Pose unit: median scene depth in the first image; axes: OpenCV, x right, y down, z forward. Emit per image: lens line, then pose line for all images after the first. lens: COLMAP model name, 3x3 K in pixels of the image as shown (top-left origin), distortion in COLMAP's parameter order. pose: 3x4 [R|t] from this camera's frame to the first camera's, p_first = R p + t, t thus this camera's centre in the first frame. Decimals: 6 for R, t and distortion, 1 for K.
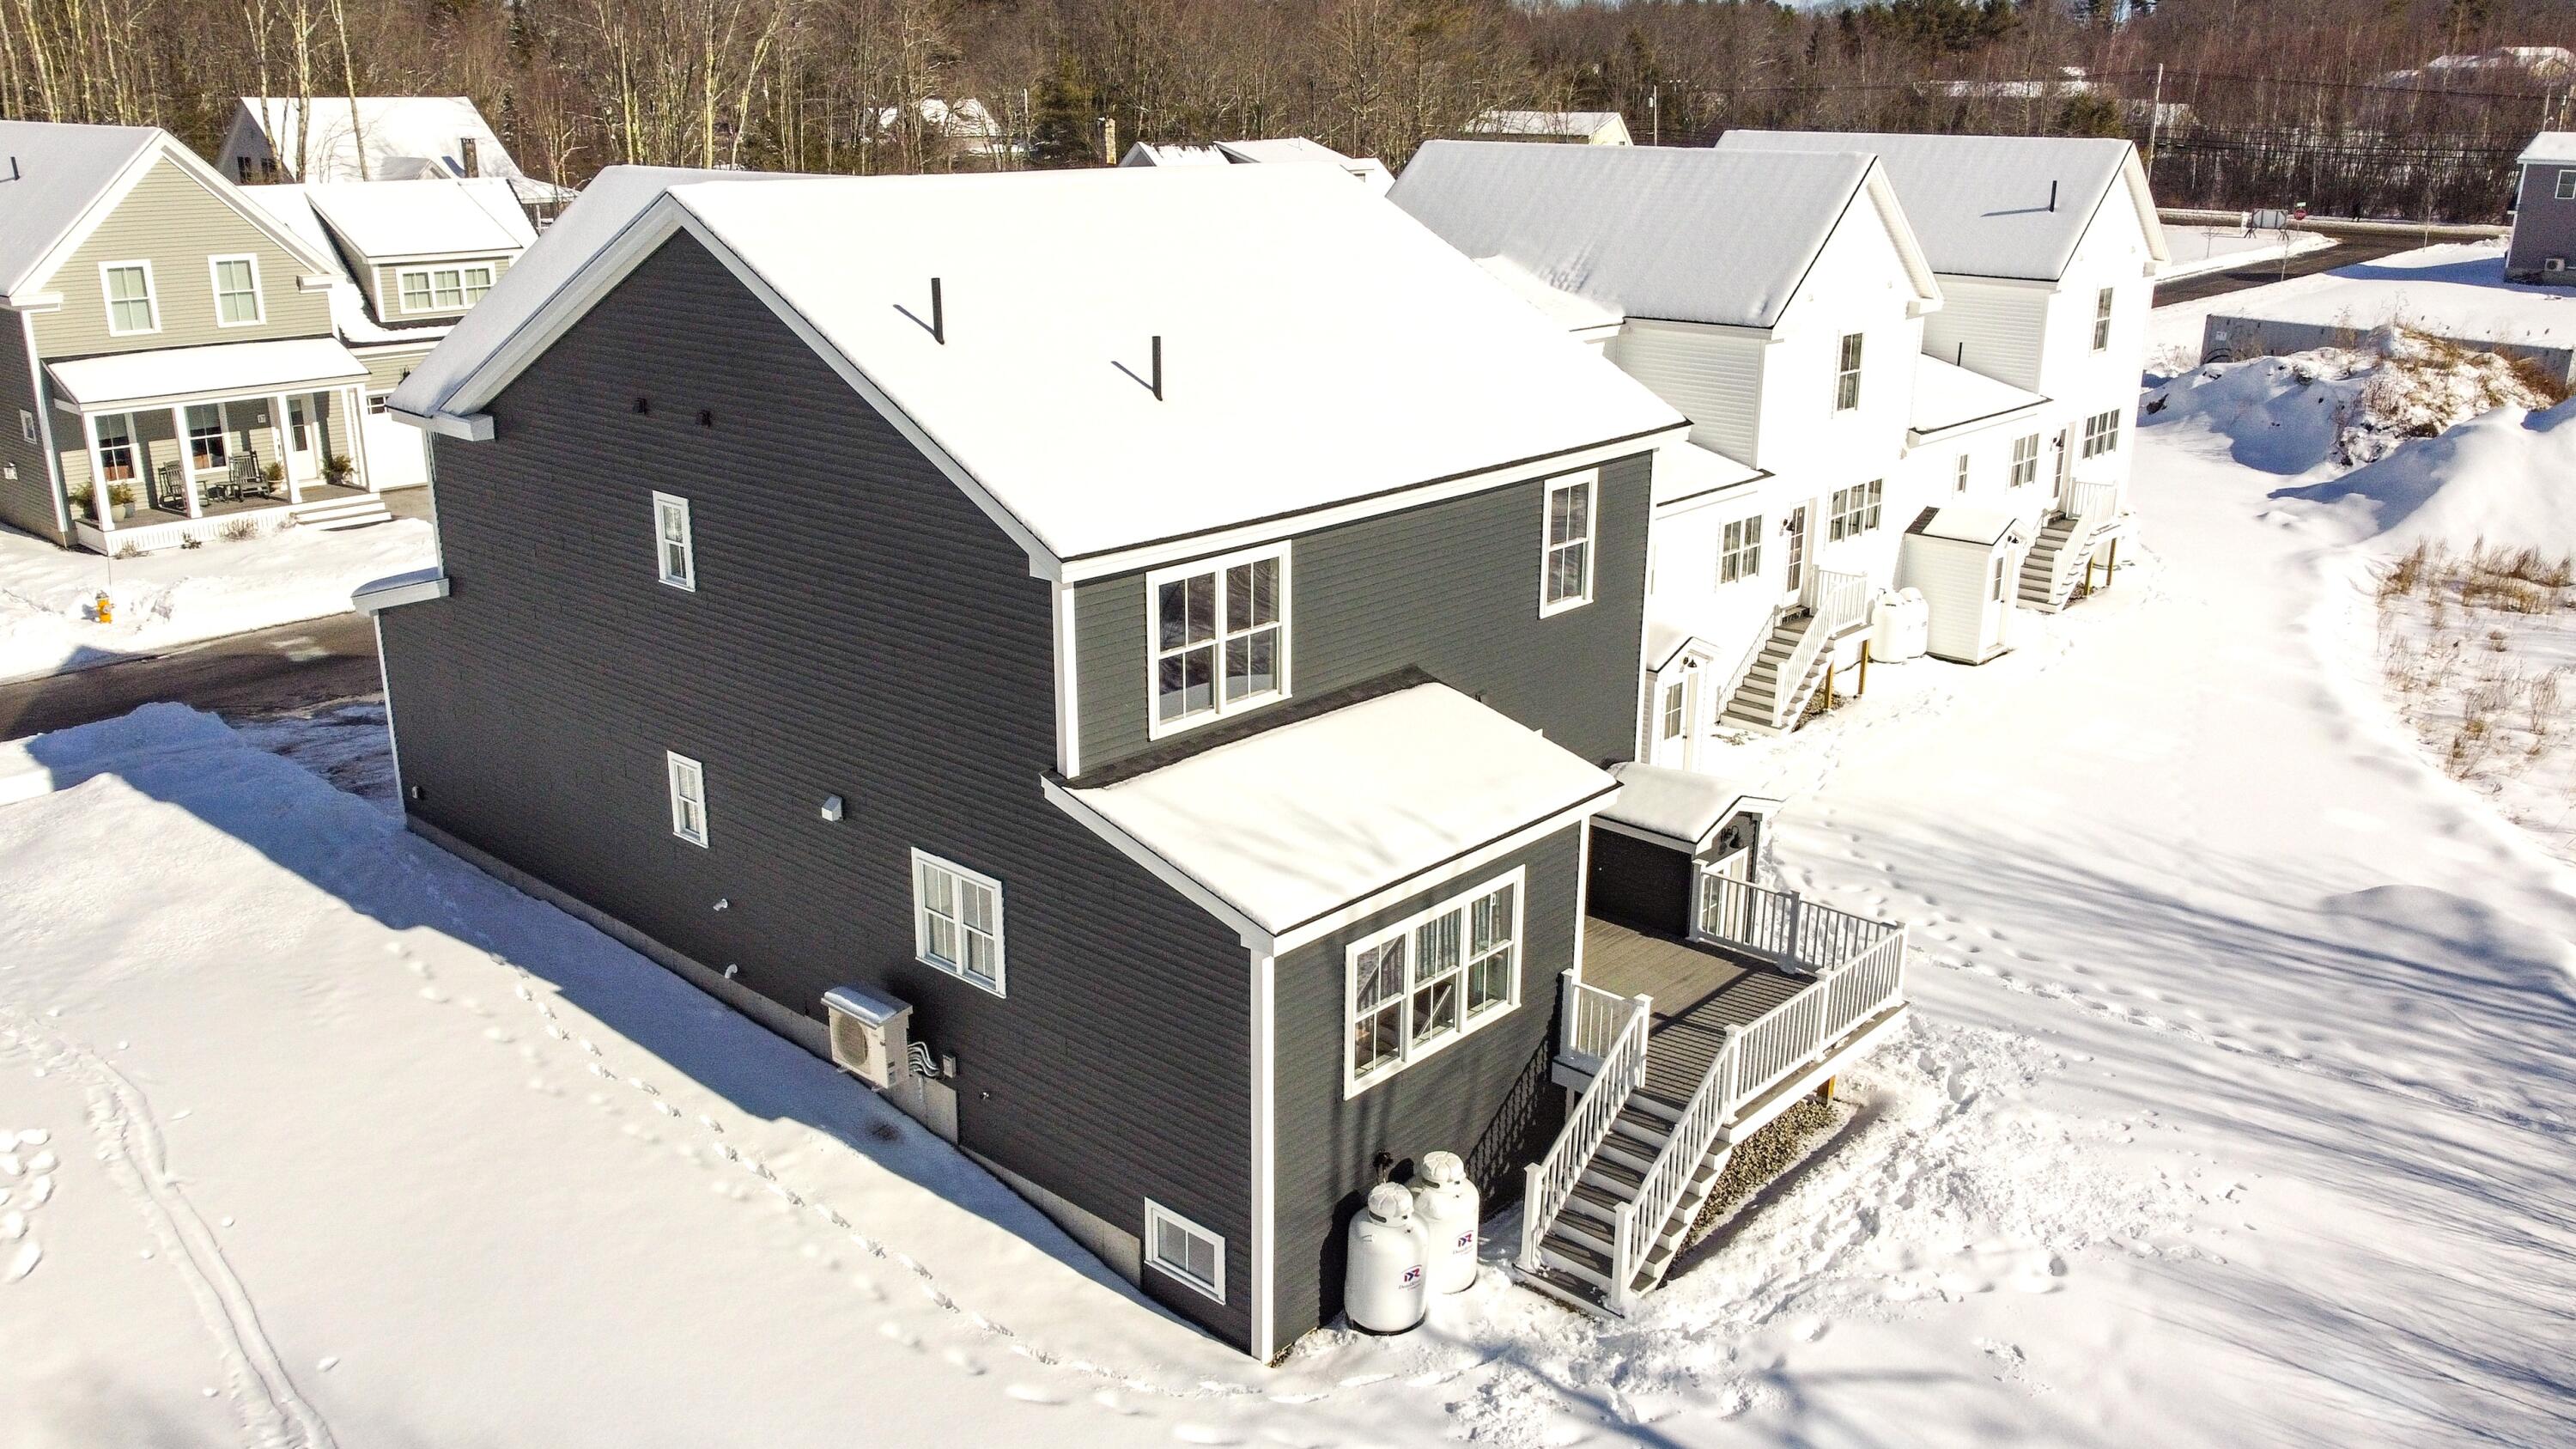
lens RADIAL K [[2044.1, 0, 1282.6], [0, 2044.1, 729.4], [0, 0, 1]] dist [-0.010433, -0.008857]
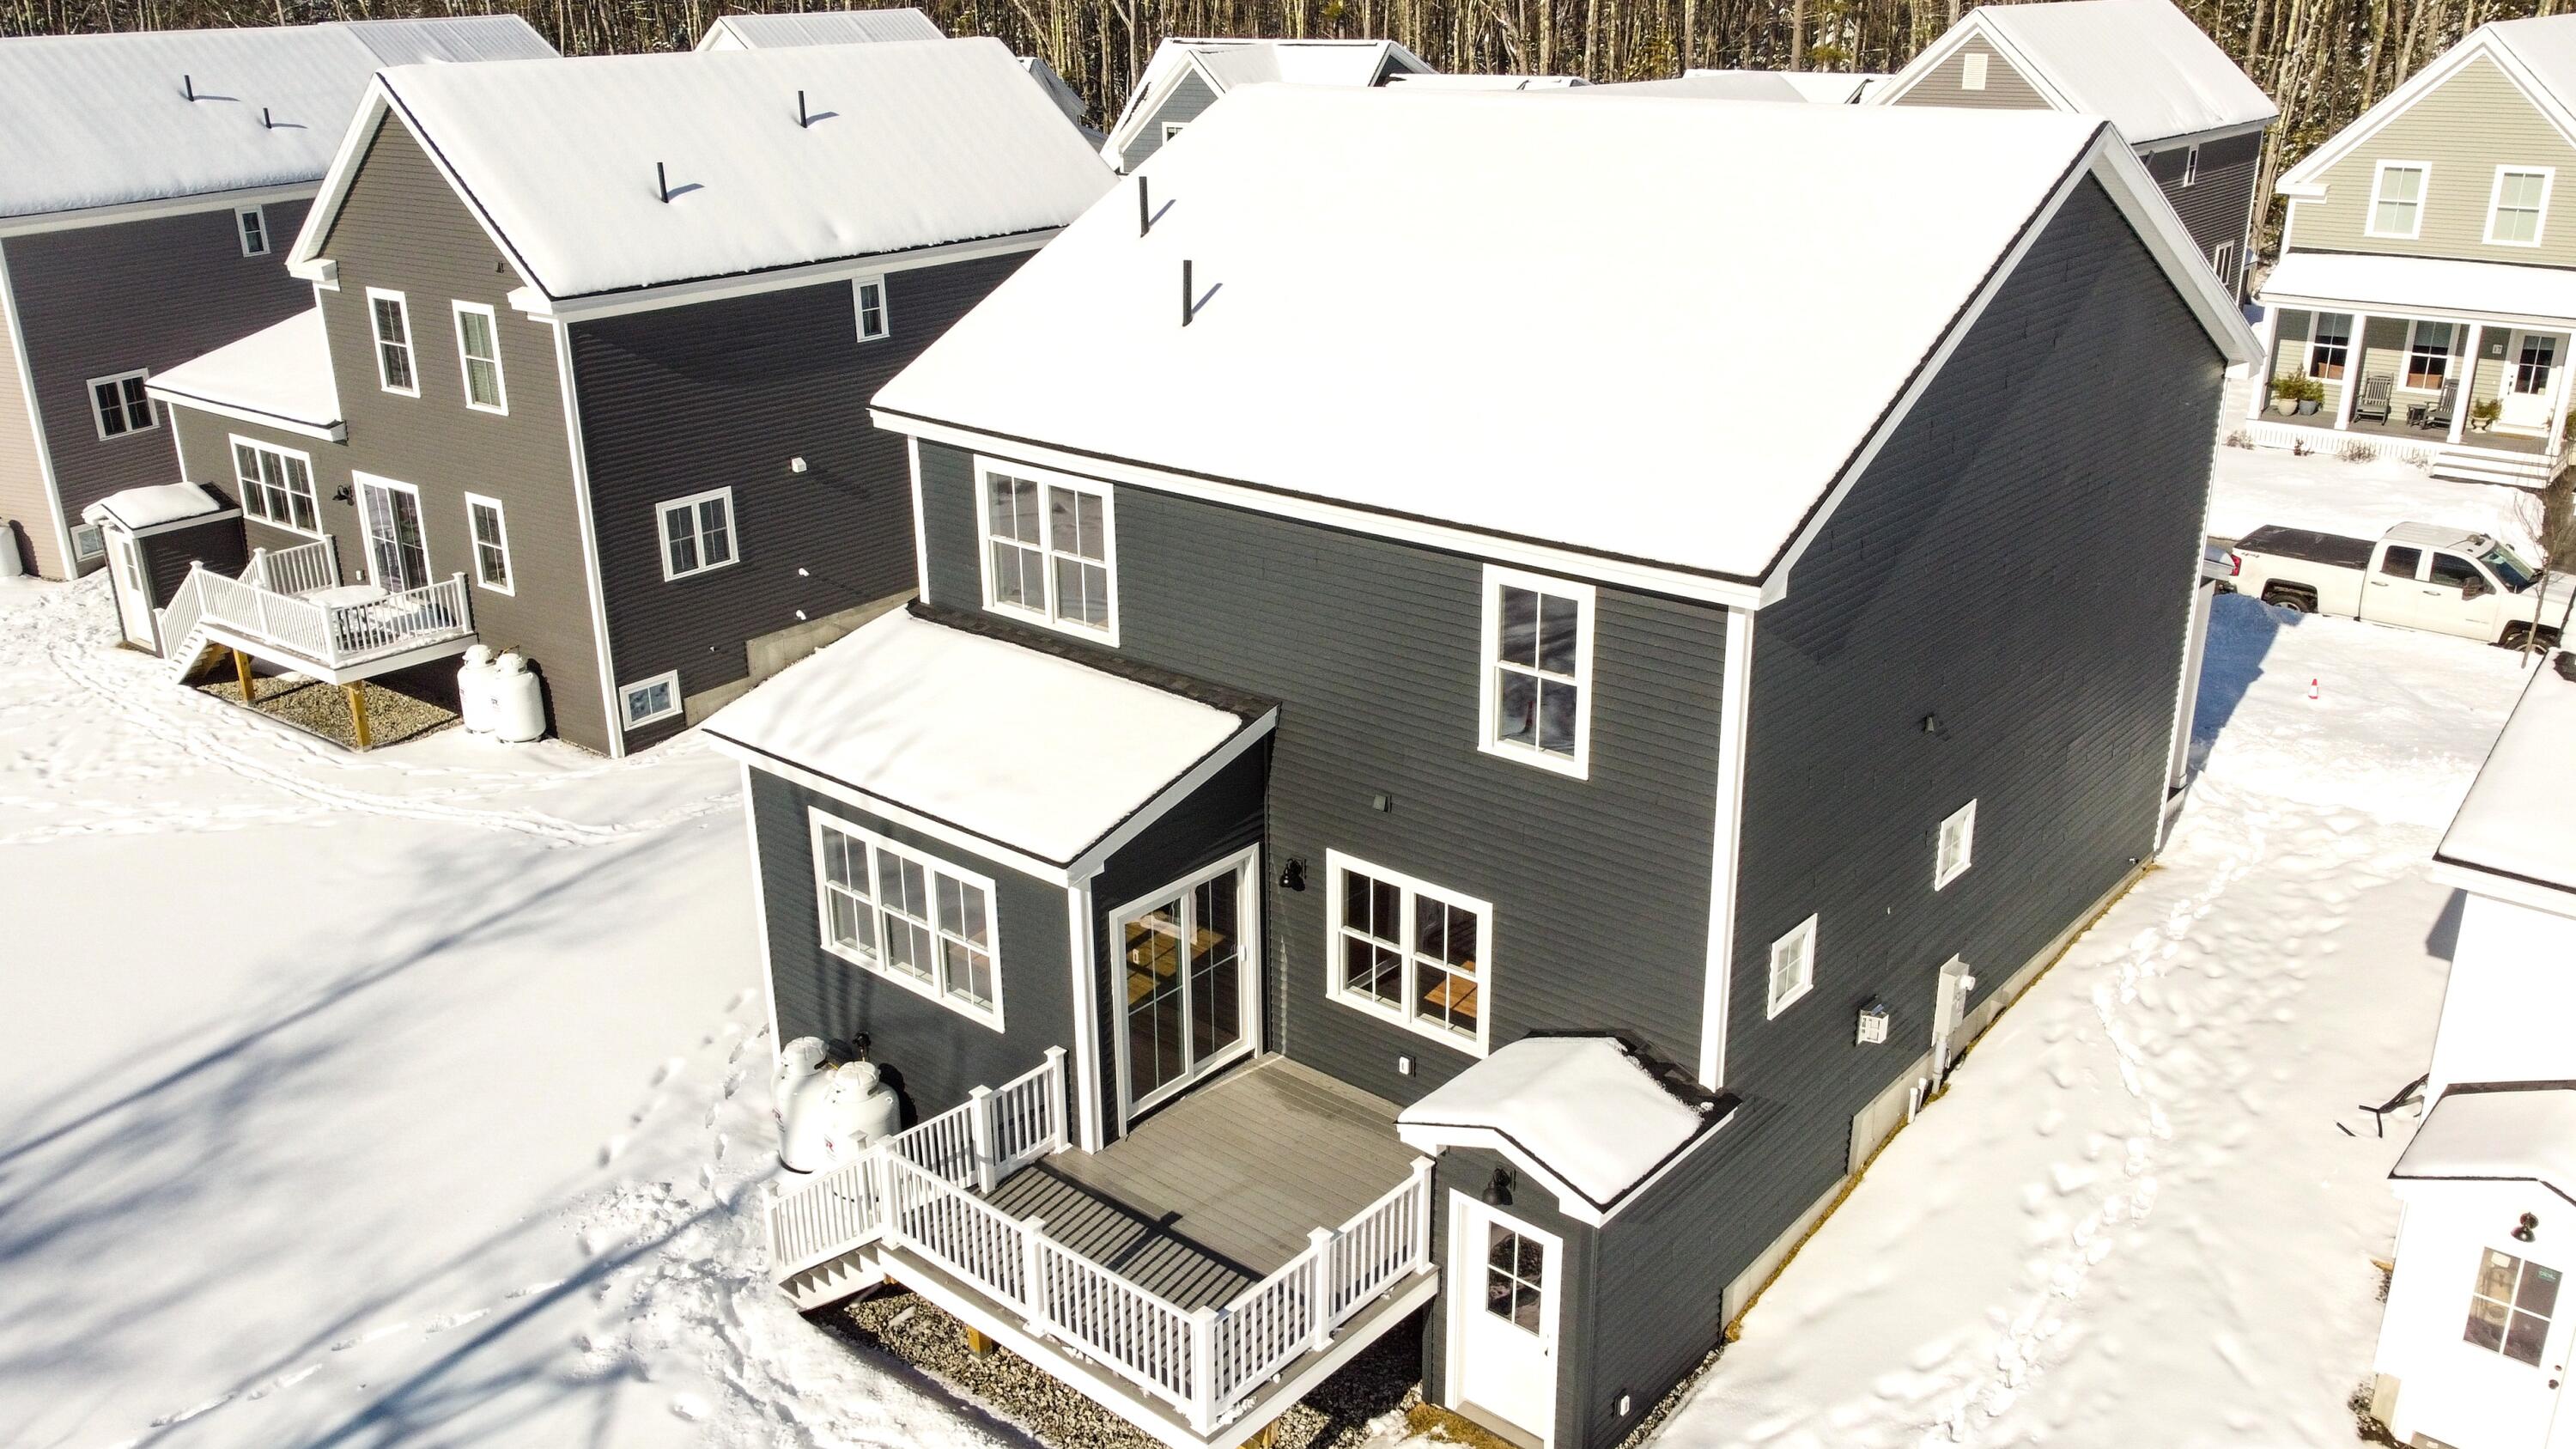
lens RADIAL K [[2044.1, 0, 1280.7], [0, 2044.1, 717.1], [0, 0, 1]] dist [-0.010433, -0.008857]
pose [[0.019384, 0.340631, -0.939997, 0.923915], [-0.292516, 0.900968, 0.320456, -0.318035], [0.956064, 0.268752, 0.117104, 0.973897]]
